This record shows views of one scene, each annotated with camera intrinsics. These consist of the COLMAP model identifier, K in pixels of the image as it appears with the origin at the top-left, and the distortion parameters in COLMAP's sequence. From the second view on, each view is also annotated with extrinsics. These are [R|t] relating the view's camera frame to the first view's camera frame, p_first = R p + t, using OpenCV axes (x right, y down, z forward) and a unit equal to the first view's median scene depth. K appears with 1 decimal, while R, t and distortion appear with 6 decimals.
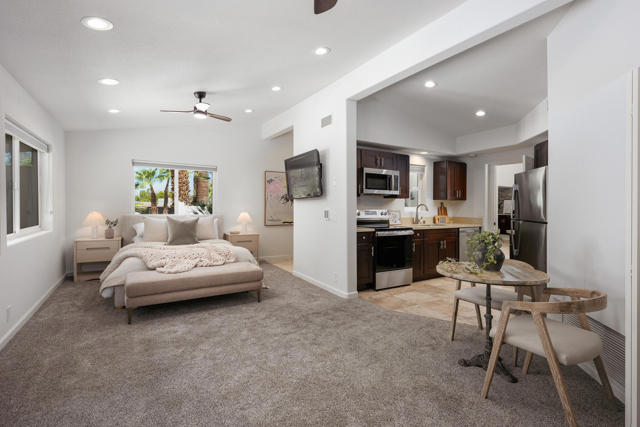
lens RADIAL K [[311.7, 0, 322.0], [0, 311.7, 208.5], [0, 0, 1]] dist [-0.001980, -0.000280]
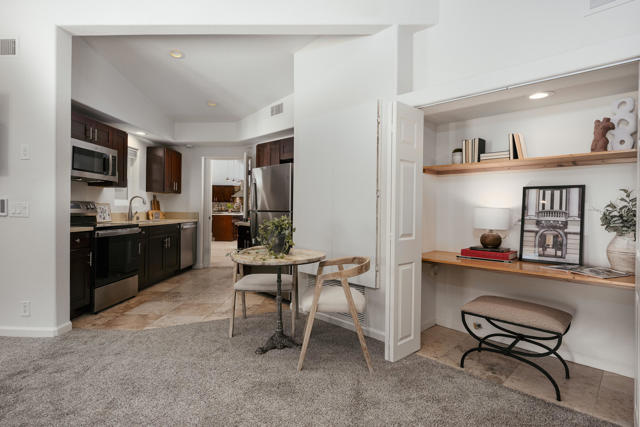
lens RADIAL K [[334.3, 0, 322.7], [0, 334.3, 209.3], [0, 0, 1]] dist [0.004026, 0.000453]
pose [[0.538766, -0.004029, 0.842446, -0.173864], [0.001925, 0.999992, 0.003551, 0.021057], [-0.842453, -0.000291, 0.538769, 0.134559]]
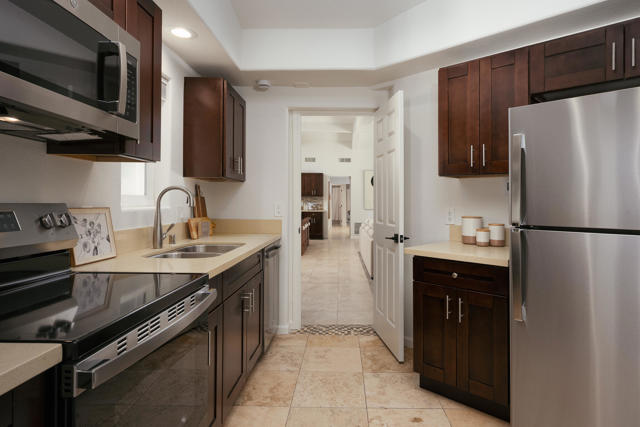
lens RADIAL K [[367.6, 0, 333.4], [0, 367.6, 197.3], [0, 0, 1]] dist [0.019660, 0.000899]
pose [[0.517472, 0.001996, 0.855698, 0.077629], [0.013114, 0.999861, -0.010263, 0.004743], [-0.855600, 0.016533, 0.517374, 0.724538]]
